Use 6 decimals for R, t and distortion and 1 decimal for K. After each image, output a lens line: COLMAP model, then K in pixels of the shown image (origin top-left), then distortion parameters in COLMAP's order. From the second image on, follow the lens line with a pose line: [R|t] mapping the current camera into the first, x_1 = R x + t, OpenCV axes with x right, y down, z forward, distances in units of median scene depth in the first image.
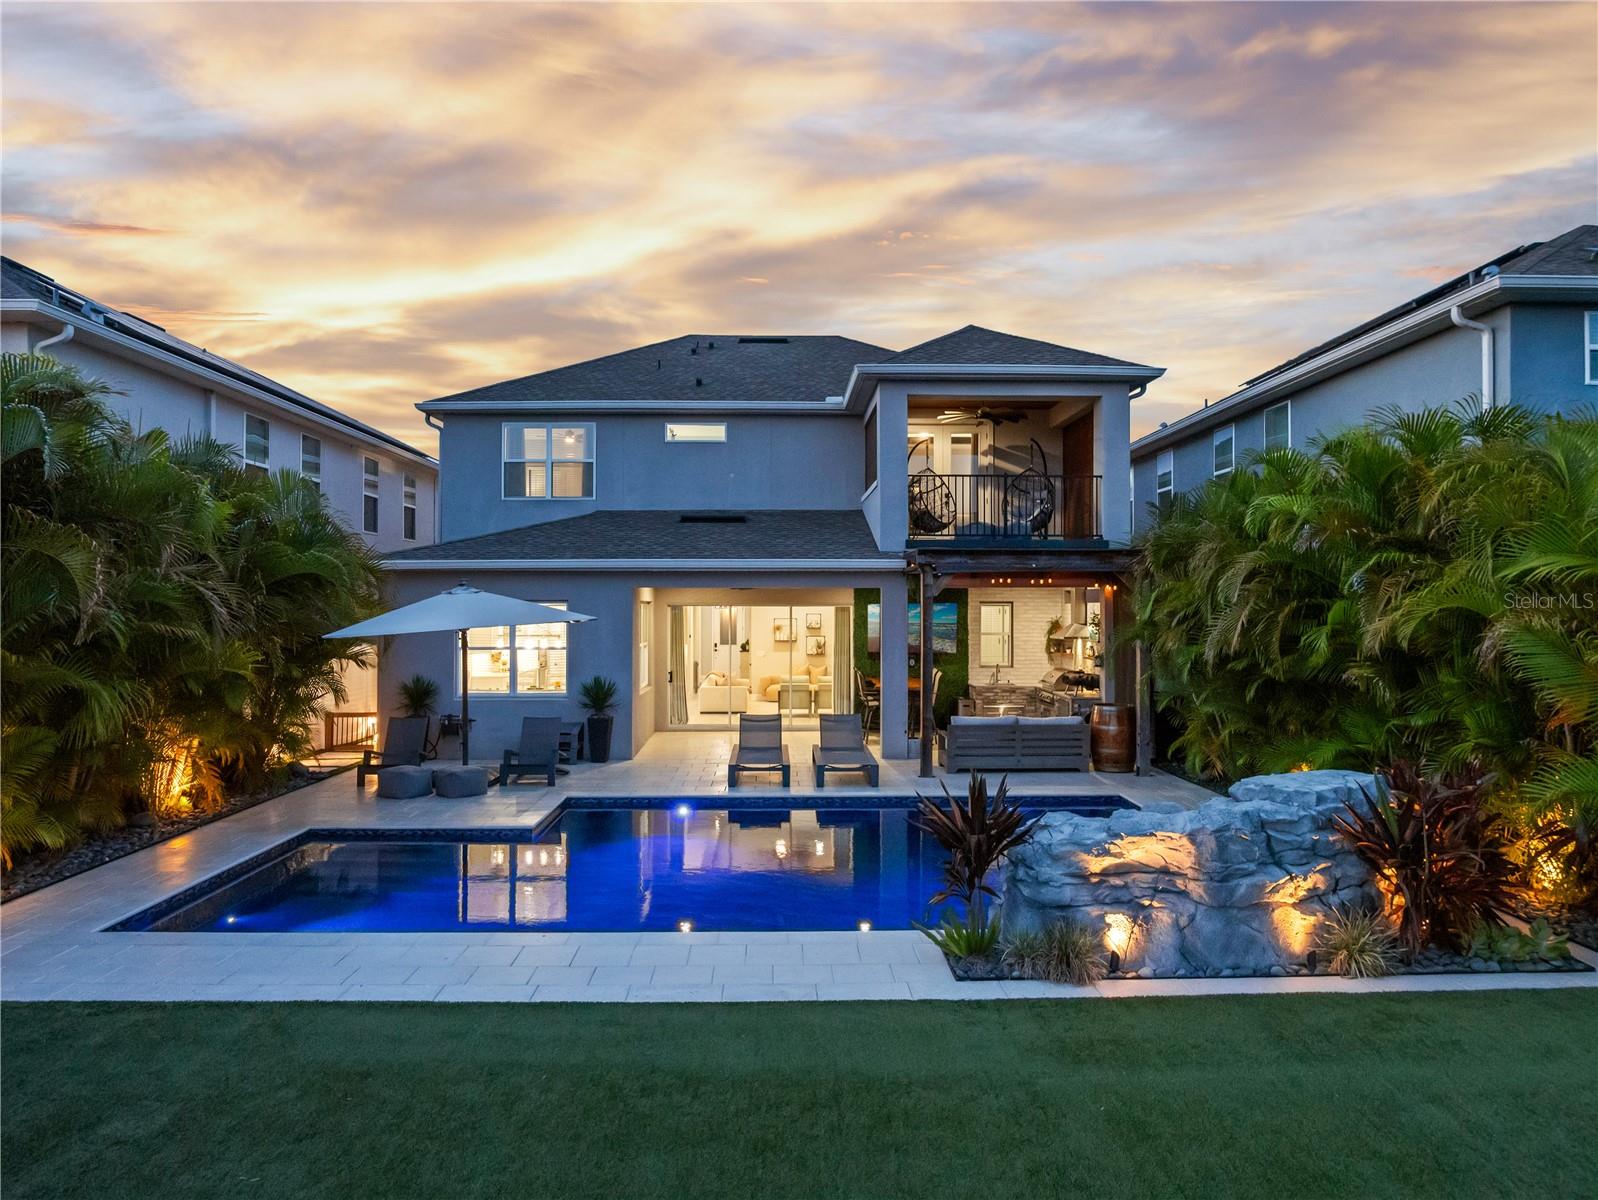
lens RADIAL K [[972.8, 0, 803.0], [0, 972.8, 603.4], [0, 0, 1]] dist [-0.023928, 0.004715]
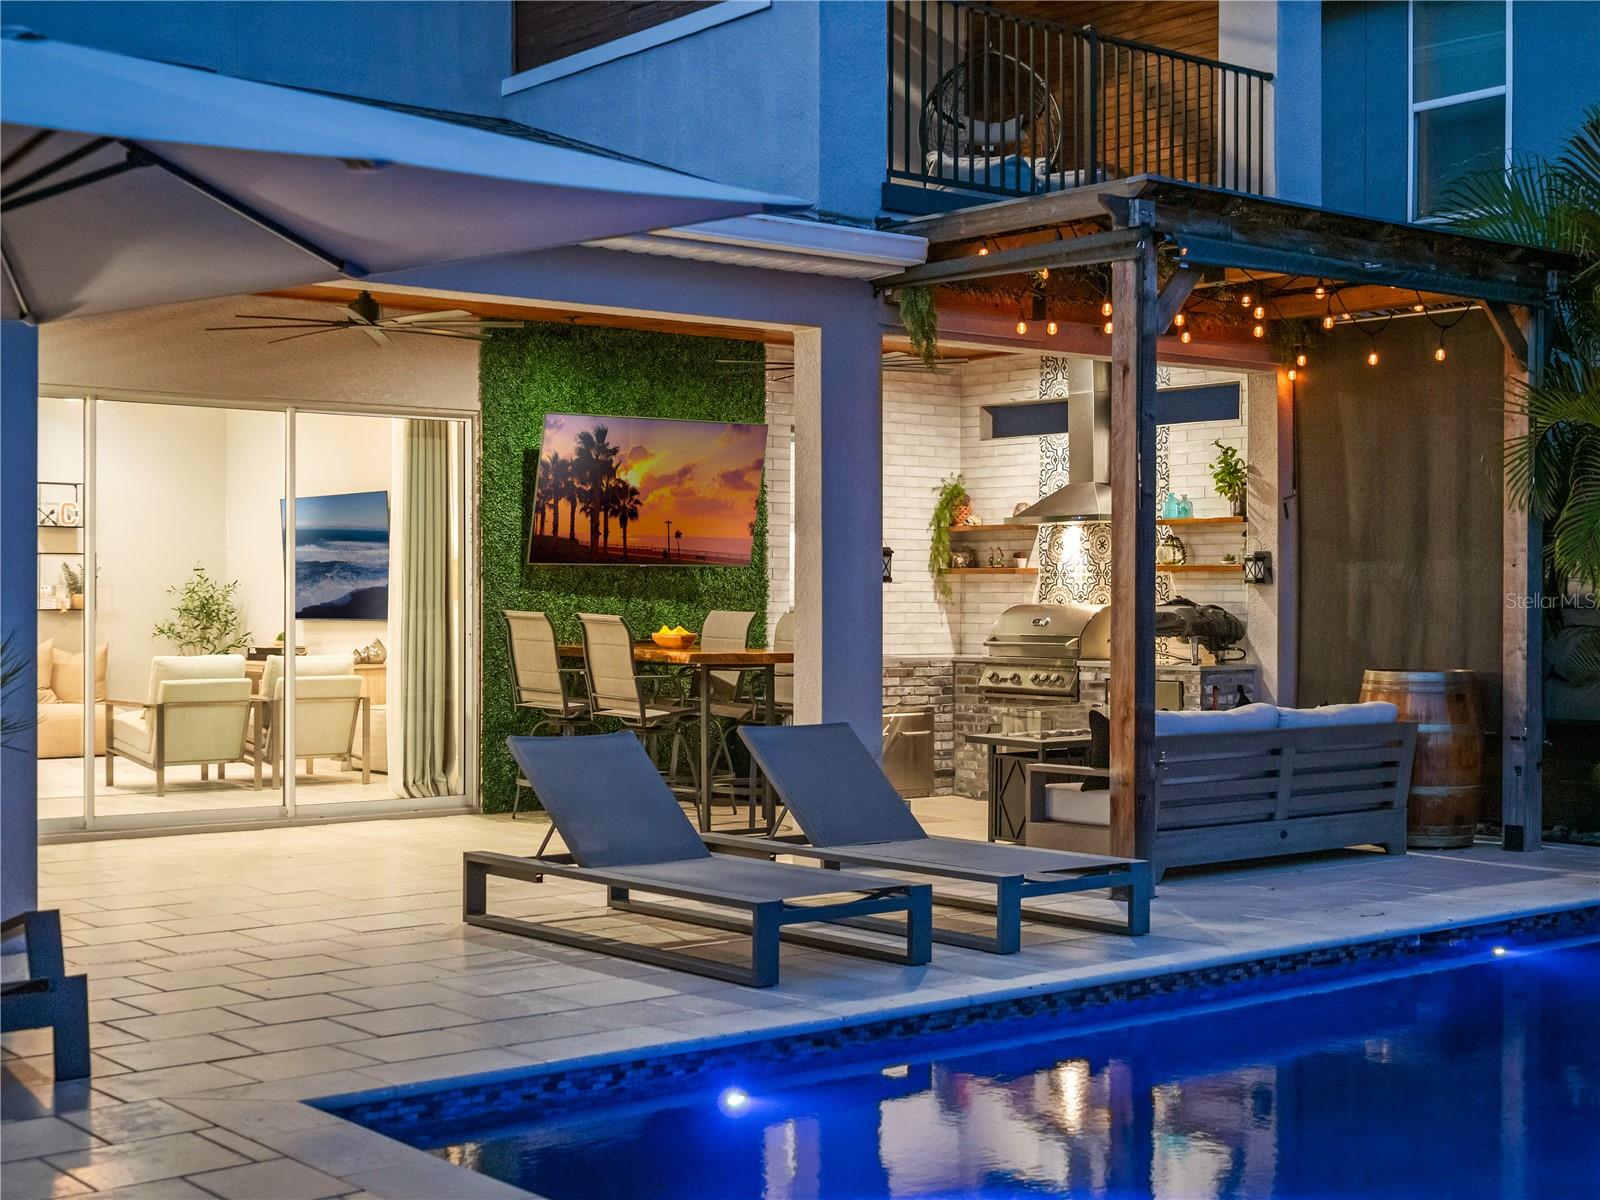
lens RADIAL K [[2264.0, 0, 791.7], [0, 2264.0, 608.0], [0, 0, 1]] dist [-0.014875, 0.000000]
pose [[0.807453, -0.005242, 0.589909, -0.536313], [-0.001434, 0.999940, 0.010848, 0.100695], [-0.589930, -0.009606, 0.807397, 0.624099]]
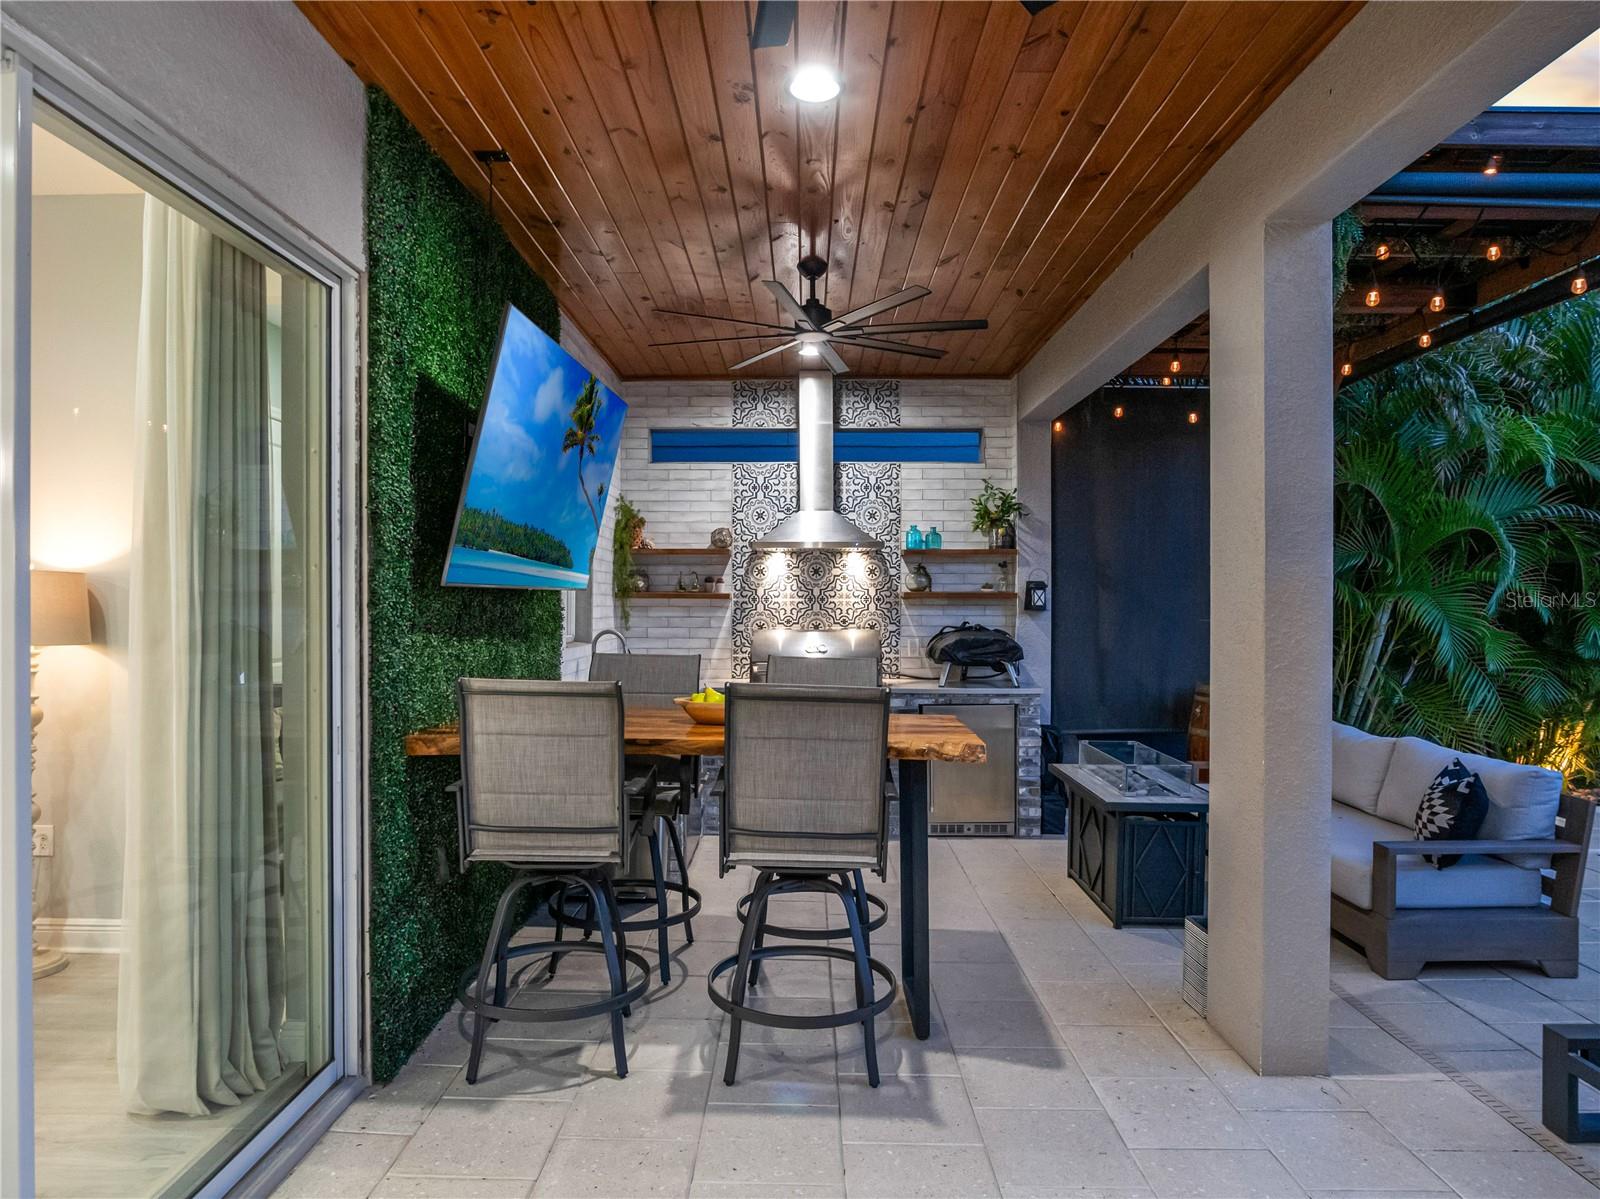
lens RADIAL K [[974.0, 0, 783.4], [0, 974.0, 604.8], [0, 0, 1]] dist [-0.023928, 0.004715]
pose [[0.045975, -0.007008, 0.998918, -0.175660], [-0.005186, 0.999960, 0.007254, 0.093269], [-0.998929, -0.005513, 0.045937, 1.664973]]
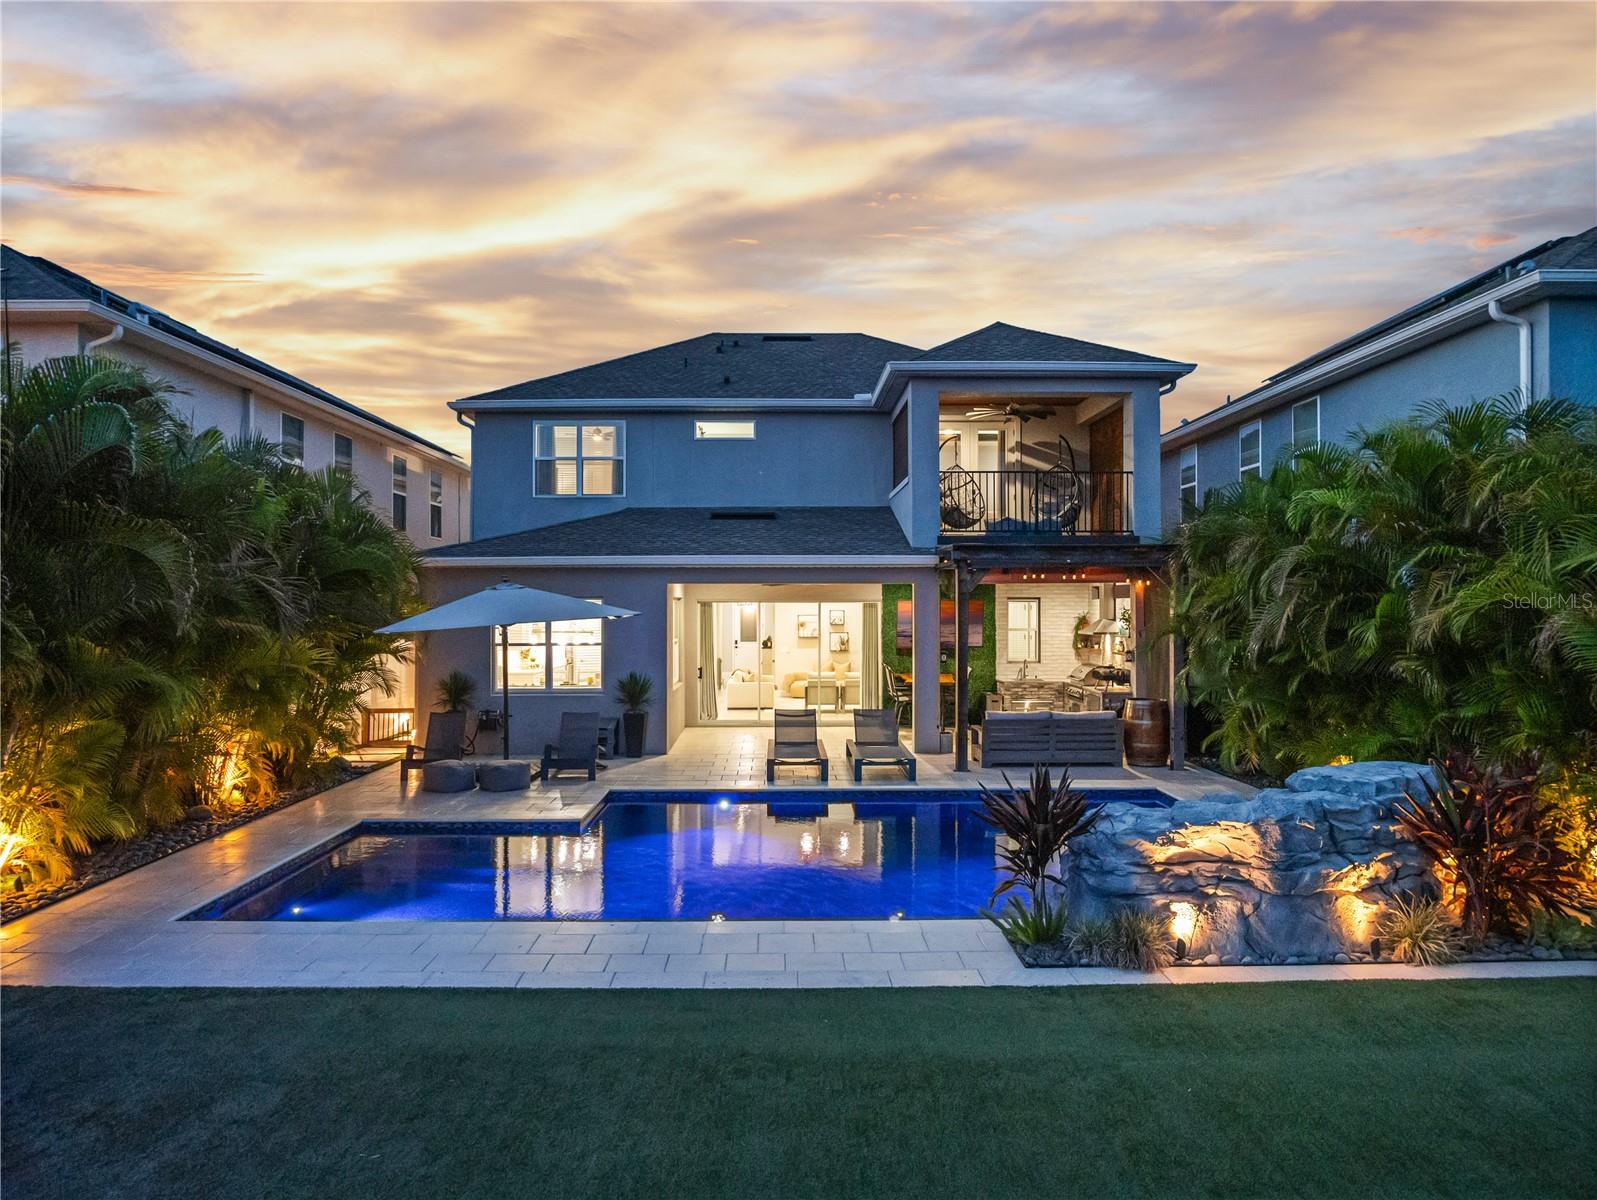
lens RADIAL K [[972.2, 0, 800.6], [0, 972.2, 602.5], [0, 0, 1]] dist [-0.023928, 0.004715]
pose [[0.999962, -0.002032, -0.008494, -0.042043], [0.002040, 0.999997, 0.000993, 0.003446], [0.008492, -0.001011, 0.999963, -0.008666]]
